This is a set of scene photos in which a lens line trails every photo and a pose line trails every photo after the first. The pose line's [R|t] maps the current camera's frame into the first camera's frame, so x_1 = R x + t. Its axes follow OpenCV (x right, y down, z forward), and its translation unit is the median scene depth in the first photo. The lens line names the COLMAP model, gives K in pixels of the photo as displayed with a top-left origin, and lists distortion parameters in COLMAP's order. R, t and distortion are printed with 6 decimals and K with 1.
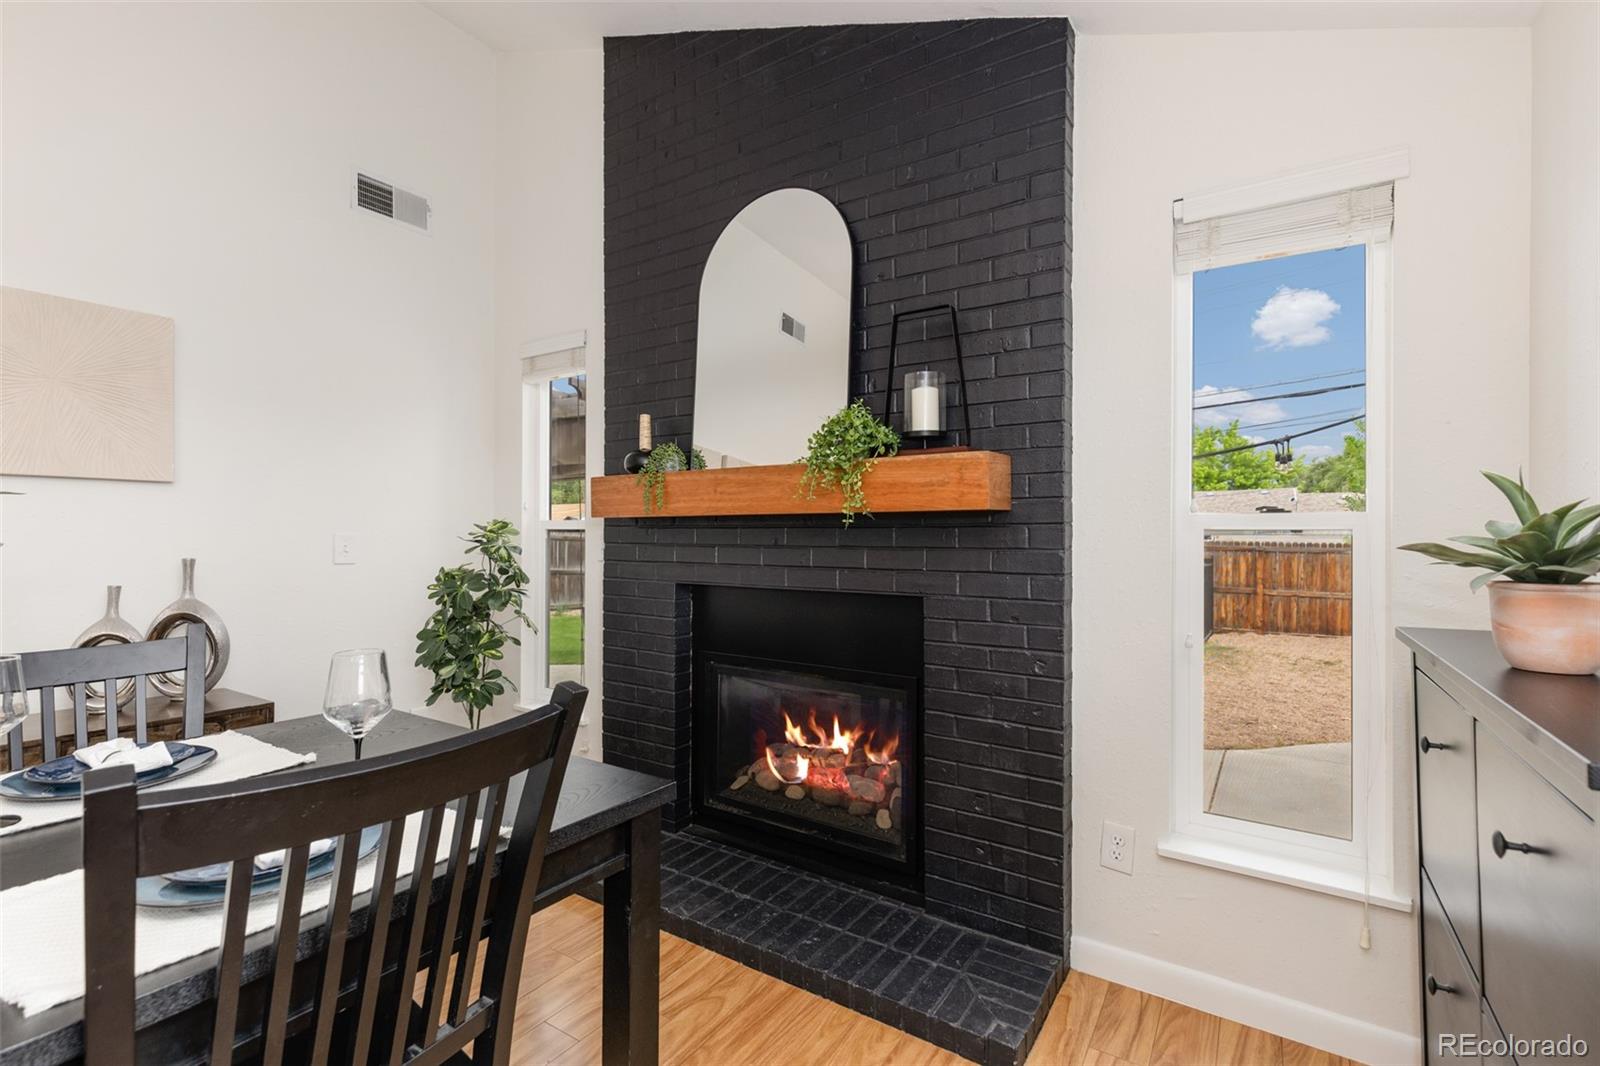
lens RADIAL K [[721.1, 0, 791.7], [0, 721.1, 521.6], [0, 0, 1]] dist [0.014578, -0.000190]
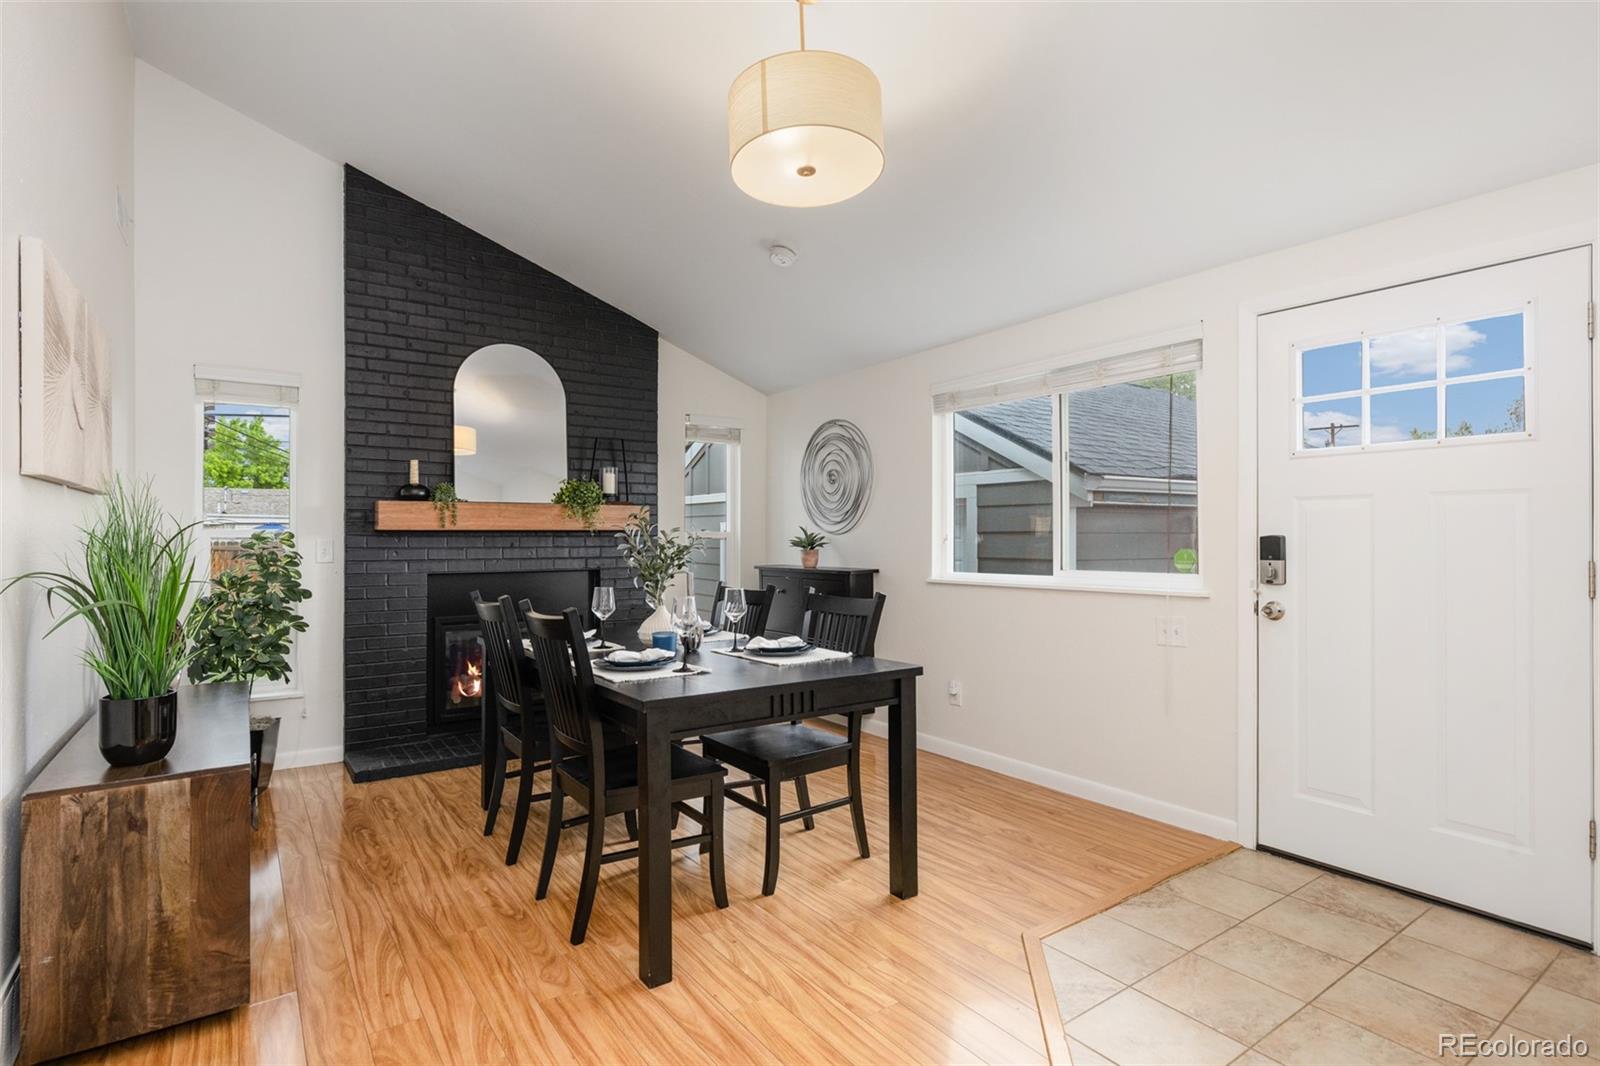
lens RADIAL K [[781.0, 0, 800.0], [0, 781.0, 533.0], [0, 0, 1]] dist [0.002049, 0.000203]
pose [[0.363496, -0.000878, 0.931595, -1.715666], [-0.013303, 0.999893, 0.006133, -0.025163], [-0.931501, -0.014622, 0.363445, -0.376920]]
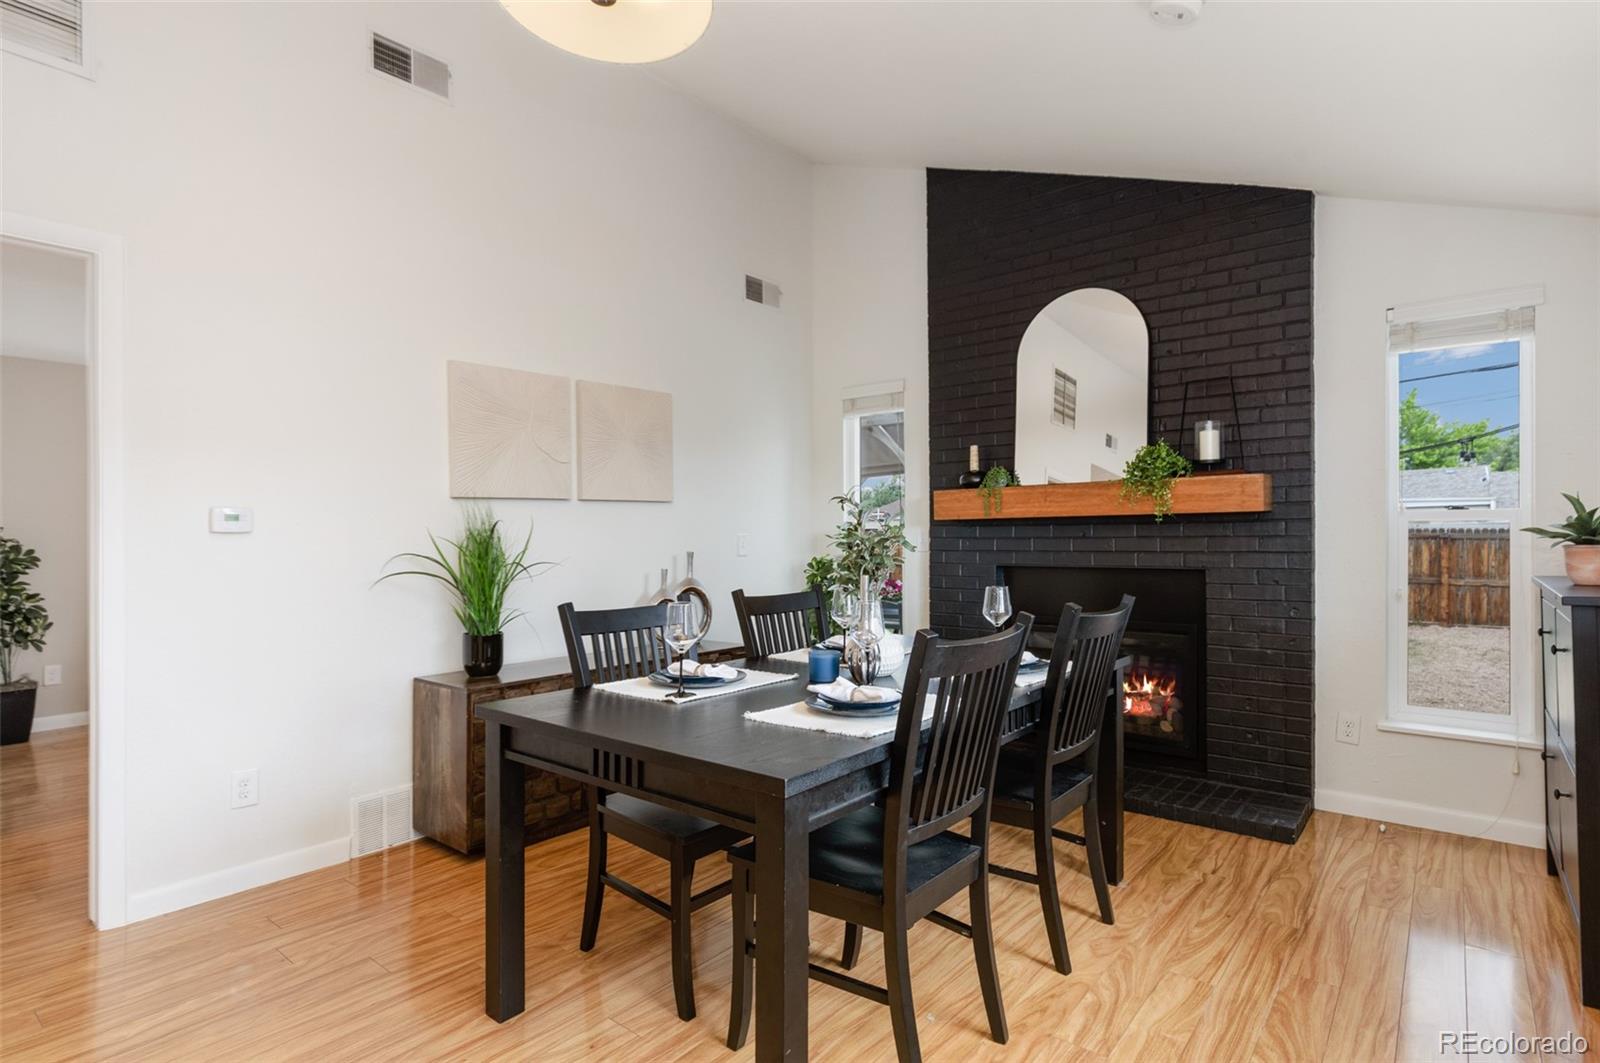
lens RADIAL K [[801.8, 0, 800.0], [0, 801.8, 531.5], [0, 0, 1]] dist [0.001997, 0.000825]
pose [[0.994584, -0.016830, -0.102562, -0.471323], [0.018849, 0.999647, 0.018741, -0.020261], [0.102210, -0.020573, 0.994550, -0.719752]]
